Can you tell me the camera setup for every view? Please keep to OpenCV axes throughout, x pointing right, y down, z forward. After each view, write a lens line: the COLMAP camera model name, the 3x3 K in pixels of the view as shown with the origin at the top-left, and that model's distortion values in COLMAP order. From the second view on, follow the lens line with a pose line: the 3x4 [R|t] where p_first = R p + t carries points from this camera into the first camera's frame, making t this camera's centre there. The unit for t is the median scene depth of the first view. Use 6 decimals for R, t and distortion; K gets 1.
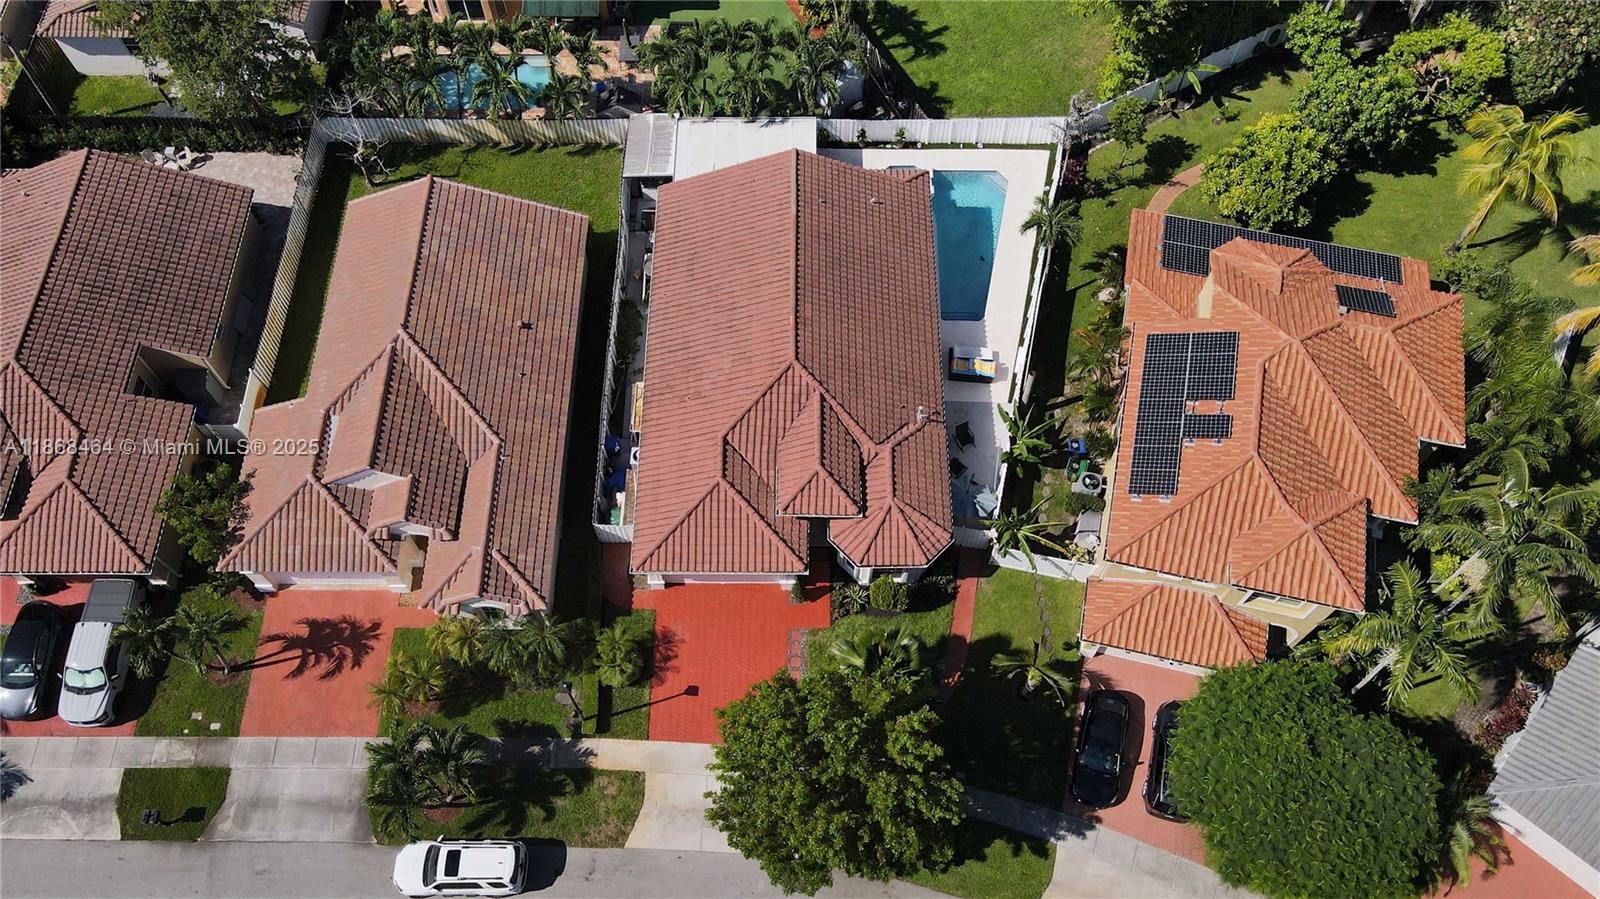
lens RADIAL K [[1200.6, 0, 795.2], [0, 1200.6, 442.4], [0, 0, 1]] dist [0.007328, 0.010660]
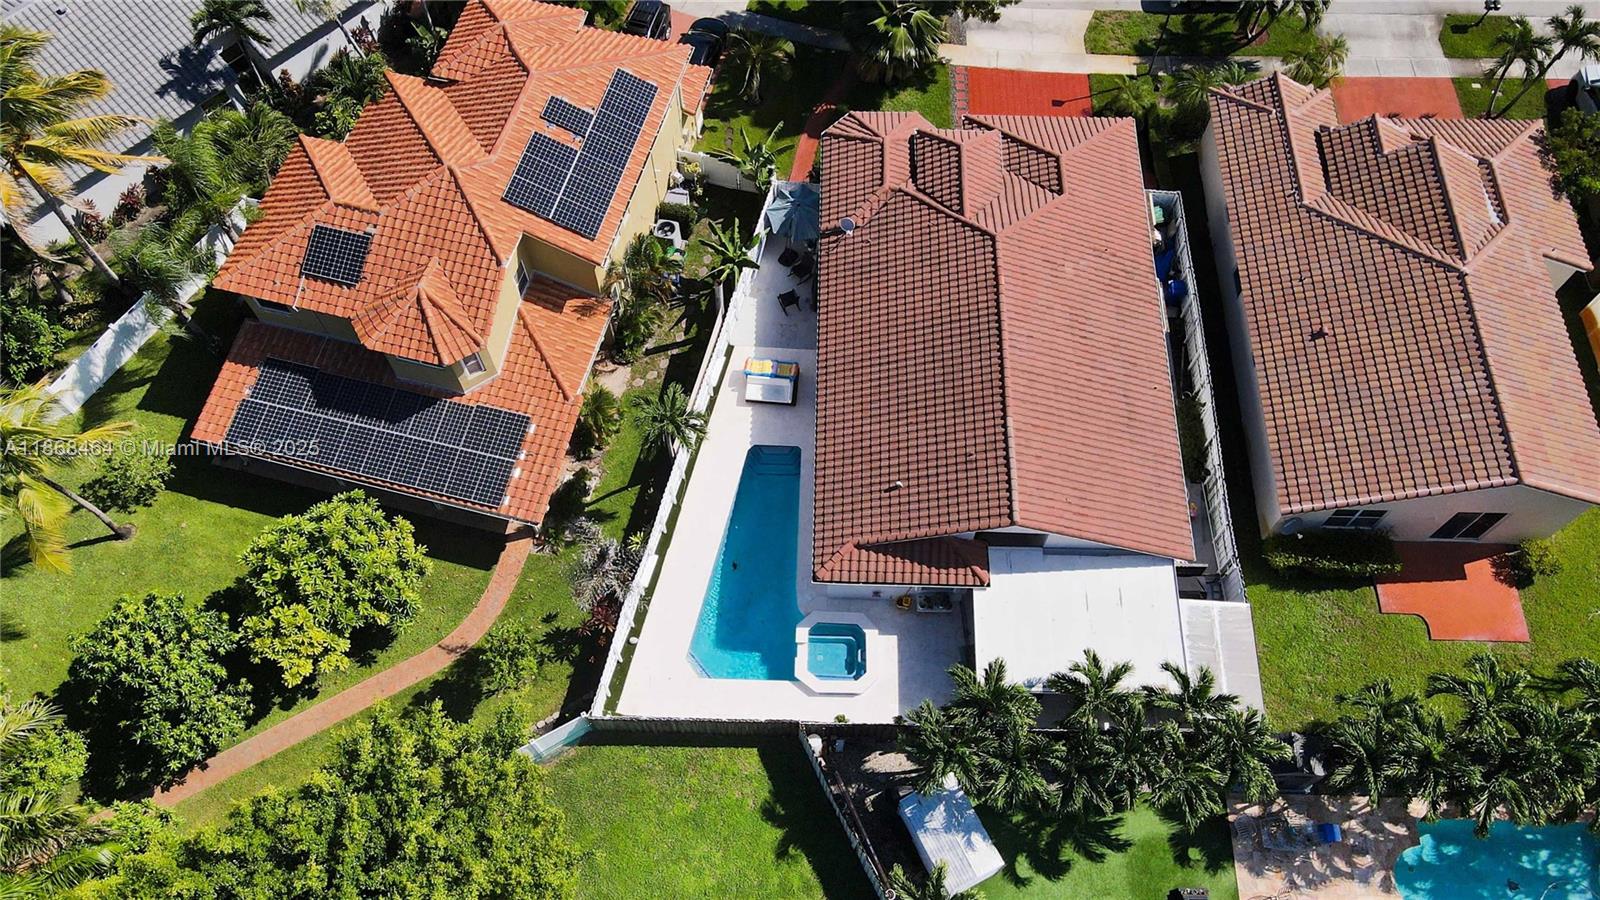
lens RADIAL K [[1225.6, 0, 782.6], [0, 1225.6, 445.6], [0, 0, 1]] dist [0.005085, 0.009722]
pose [[-0.999551, -0.012342, 0.027298, 0.128758], [0.029538, -0.558040, 0.829288, -0.899827], [0.004999, 0.829722, 0.558154, 0.617063]]
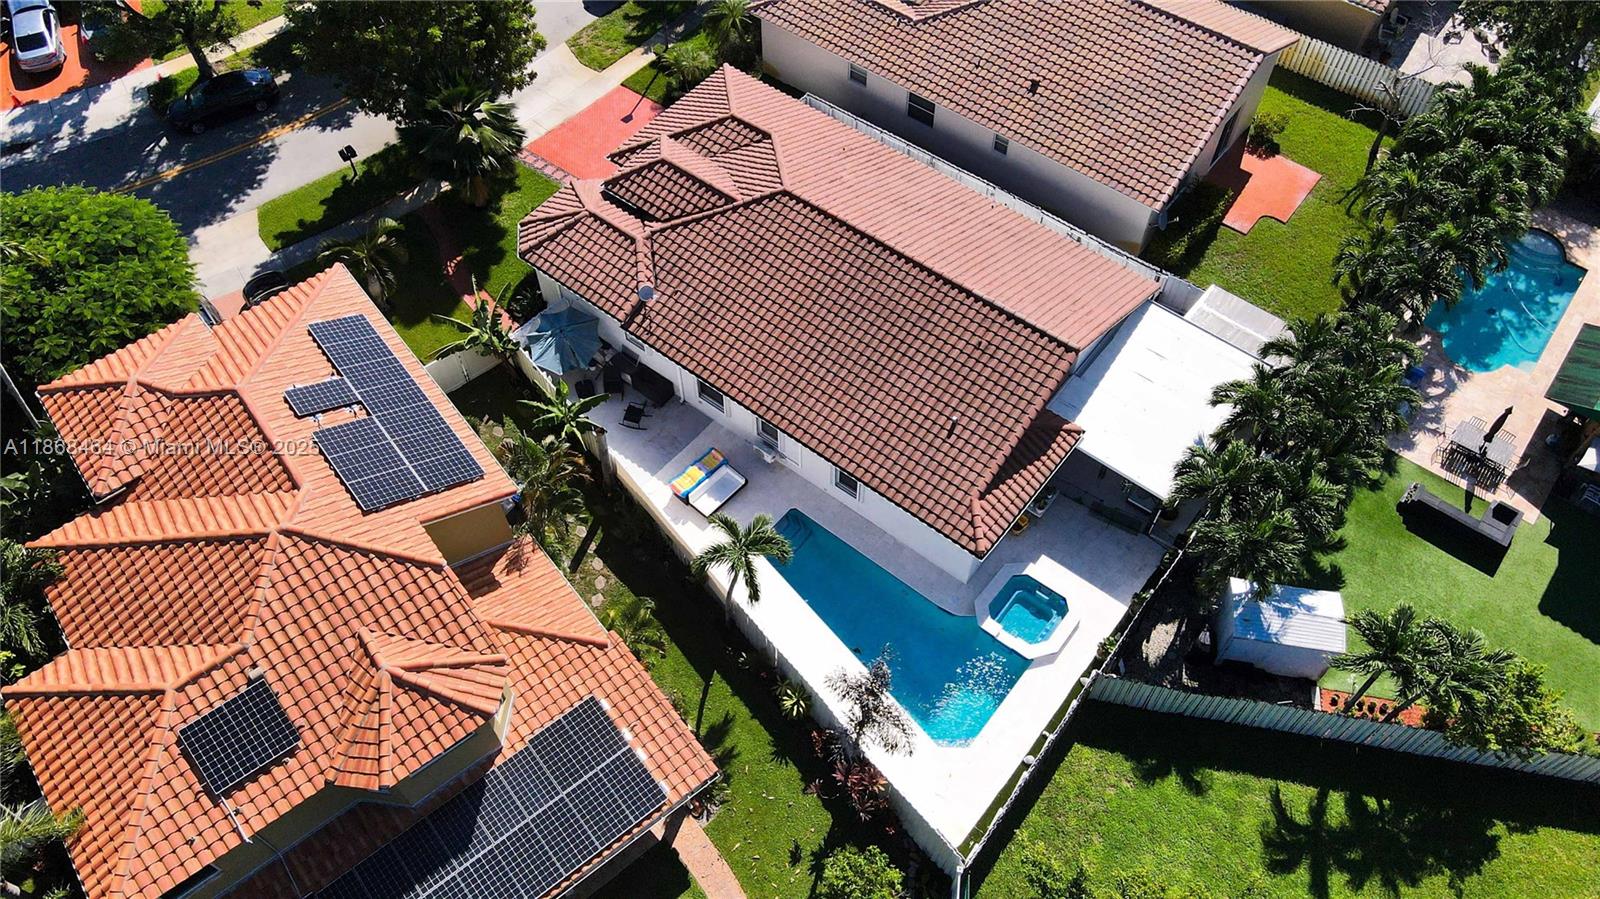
lens RADIAL K [[1200.6, 0, 795.2], [0, 1200.6, 442.4], [0, 0, 1]] dist [0.007328, 0.010660]
pose [[-0.615451, 0.652237, -0.442502, 0.467550], [-0.688310, -0.171250, 0.704914, -0.676750], [0.383992, 0.738418, 0.554336, 0.668025]]
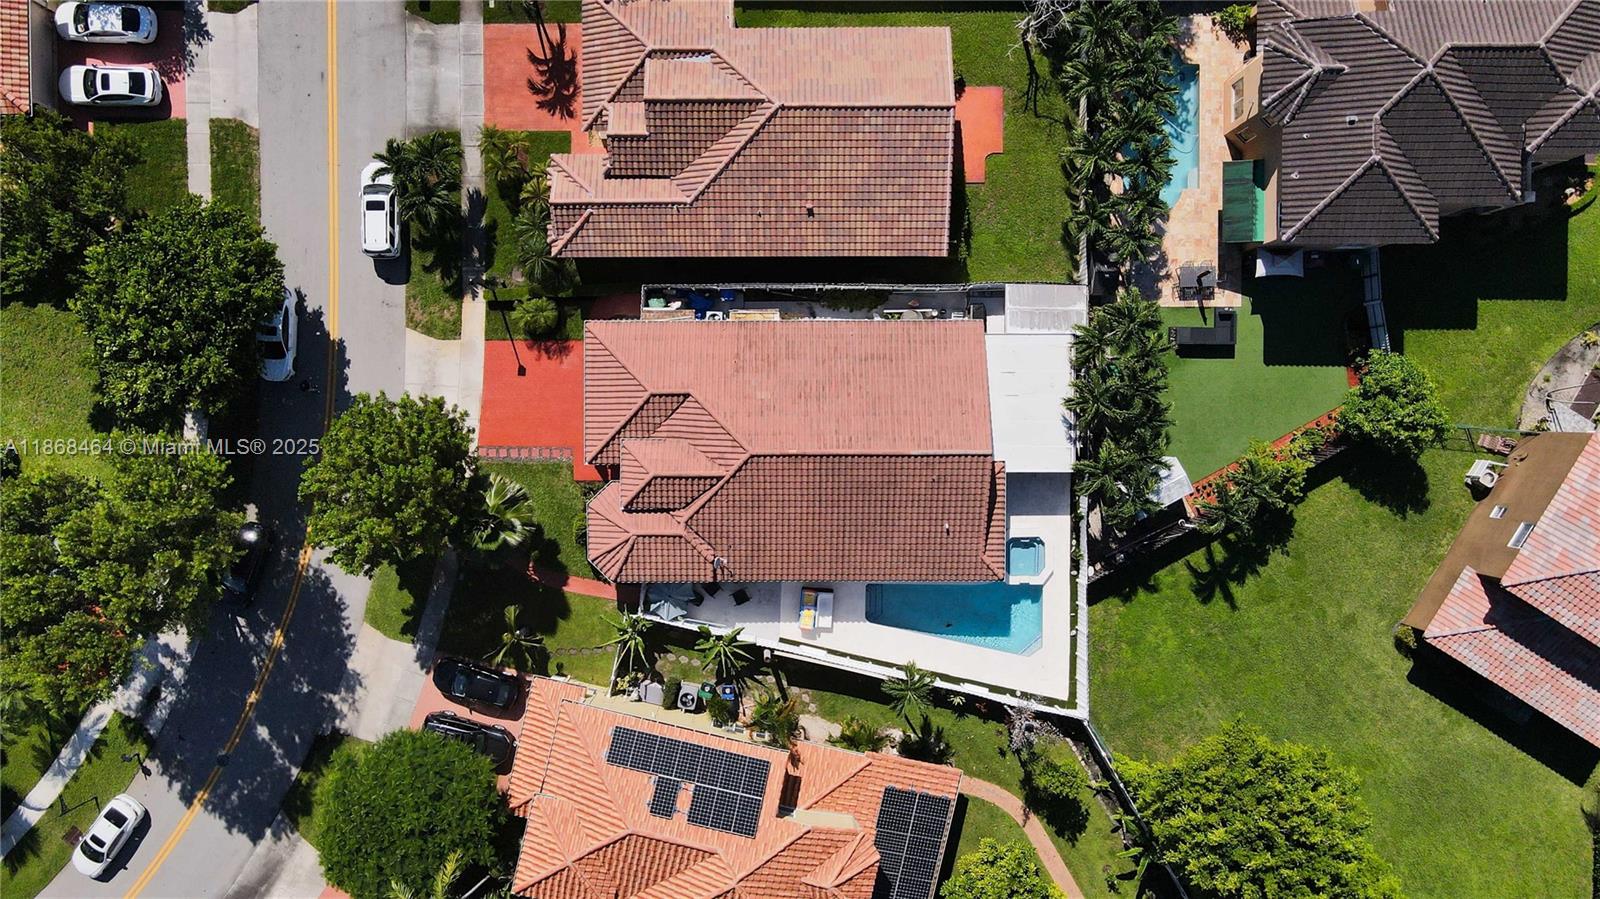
lens RADIAL K [[1200.6, 0, 795.2], [0, 1200.6, 442.4], [0, 0, 1]] dist [0.007328, 0.010660]
pose [[0.007386, 0.999622, 0.026466, -0.041535], [-0.882108, -0.005953, 0.471009, -0.642023], [0.470989, -0.026825, 0.881731, 0.005447]]
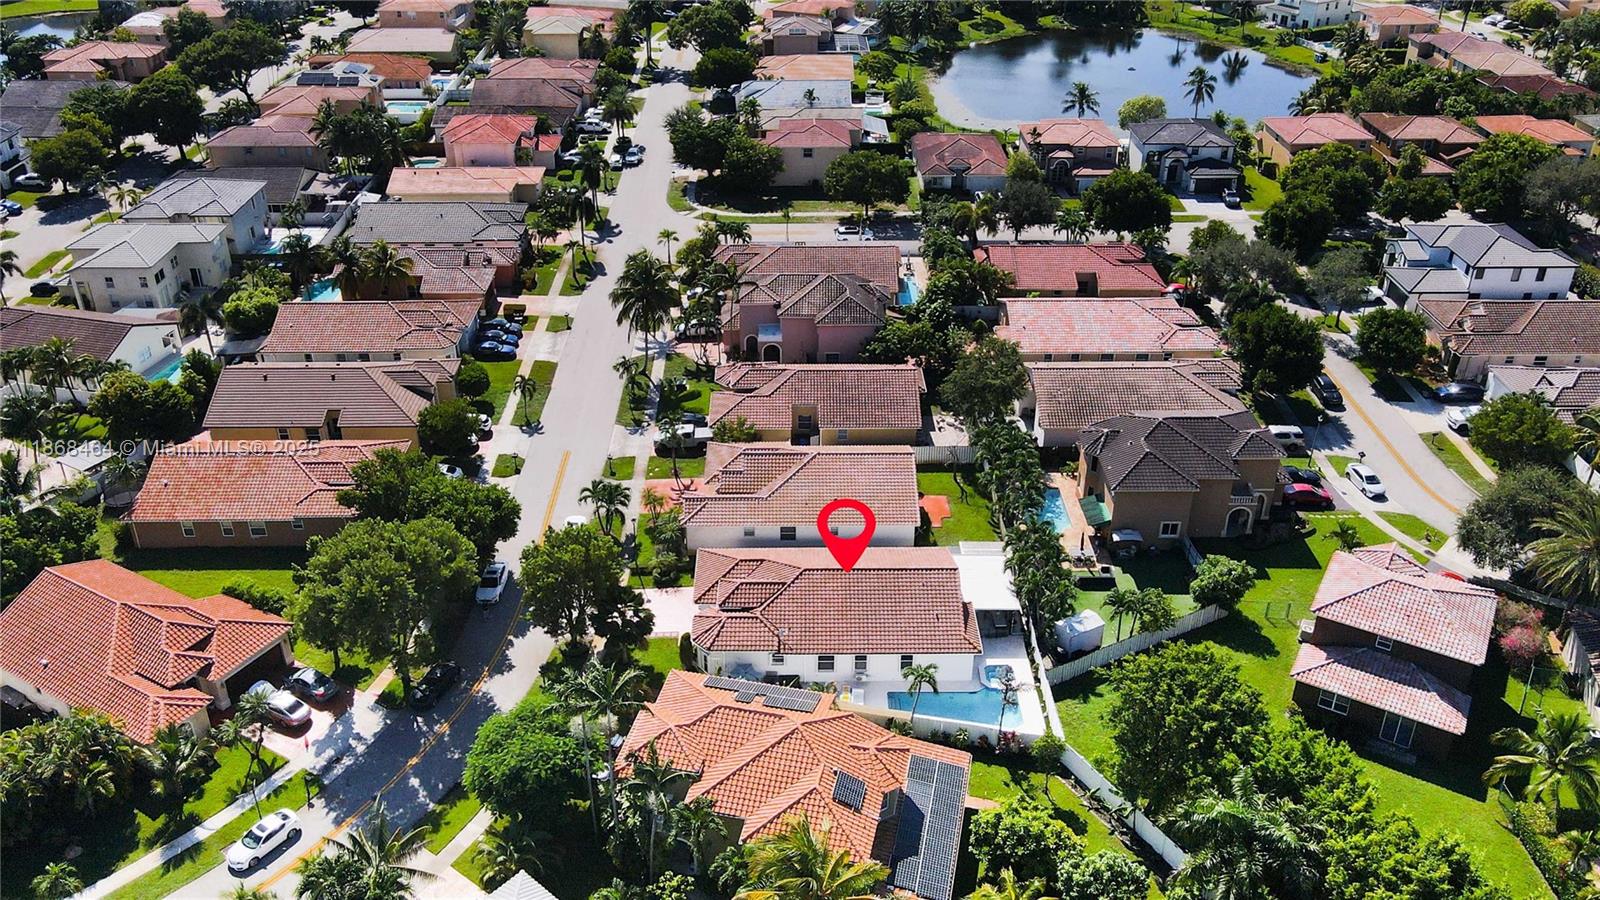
lens RADIAL K [[1320.2, 0, 800.0], [0, 1320.2, 450.0], [0, 0, 1]] dist [0.003307, 0.130003]
pose [[0.015695, 0.517511, -0.855533, 1.571098], [-0.879212, 0.414624, 0.234676, -0.589943], [0.476172, 0.748512, 0.461509, -0.039999]]
